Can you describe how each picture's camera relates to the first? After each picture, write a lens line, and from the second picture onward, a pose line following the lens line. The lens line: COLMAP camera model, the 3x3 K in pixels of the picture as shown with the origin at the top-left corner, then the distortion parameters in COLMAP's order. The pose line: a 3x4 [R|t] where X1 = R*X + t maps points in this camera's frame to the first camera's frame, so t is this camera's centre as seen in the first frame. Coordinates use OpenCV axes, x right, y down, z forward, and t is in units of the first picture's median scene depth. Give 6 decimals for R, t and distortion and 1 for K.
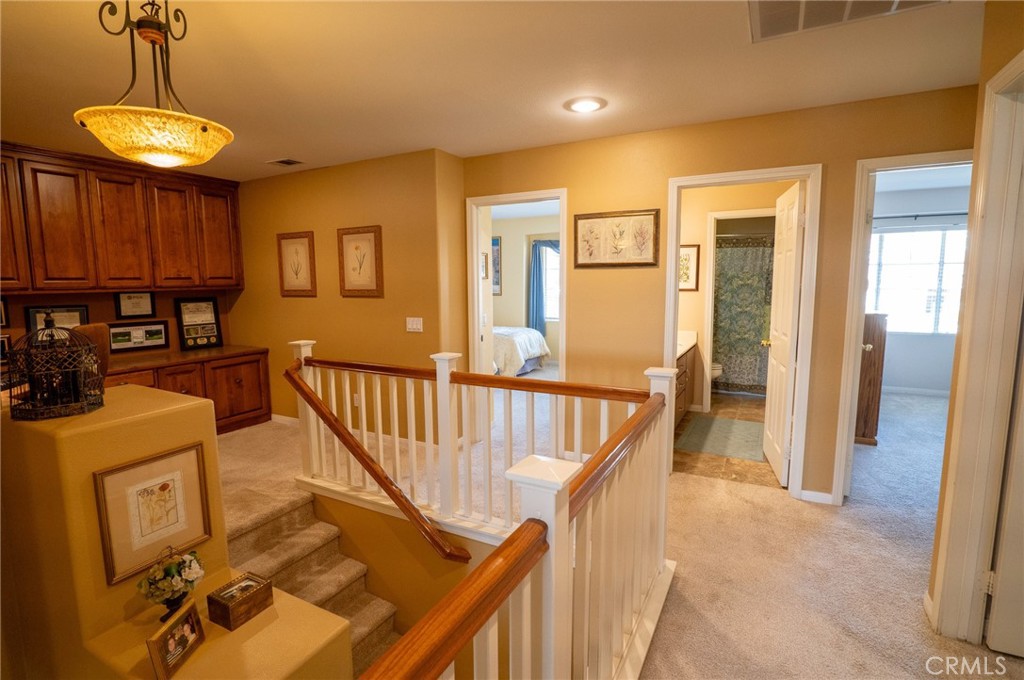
lens RADIAL K [[470.8, 0, 502.0], [0, 470.8, 339.9], [0, 0, 1]] dist [-0.017312, 0.001514]
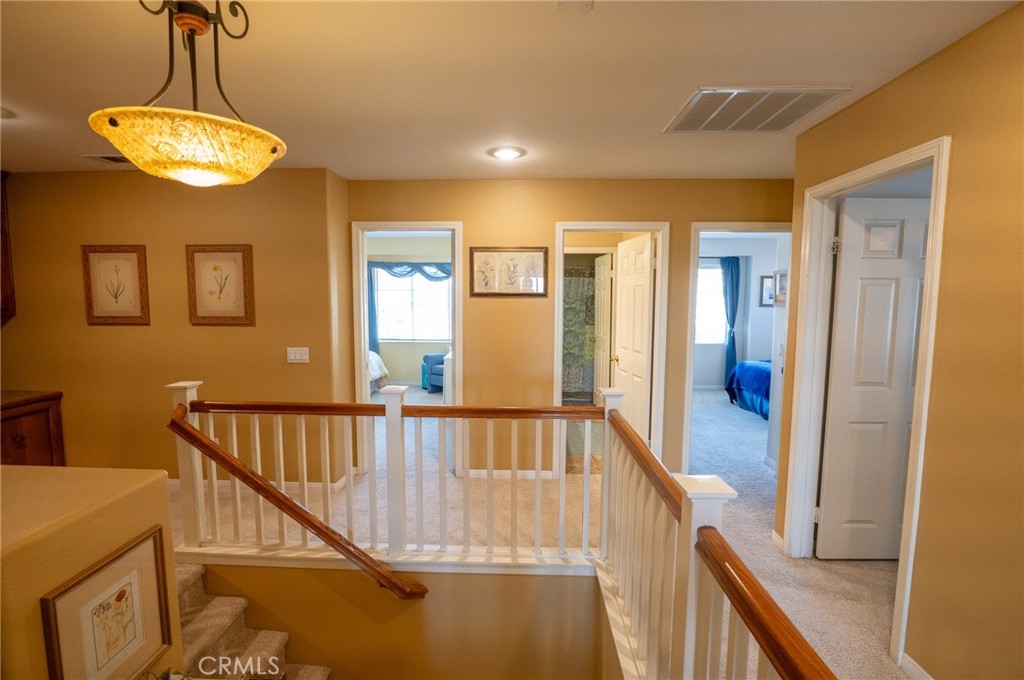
lens RADIAL K [[470.8, 0, 488.9], [0, 470.8, 338.6], [0, 0, 1]] dist [-0.017312, 0.001514]
pose [[0.905336, -0.028414, 0.423745, -0.269309], [0.042749, 0.998789, -0.024361, -0.030195], [-0.422540, 0.040170, 0.905454, 0.021172]]
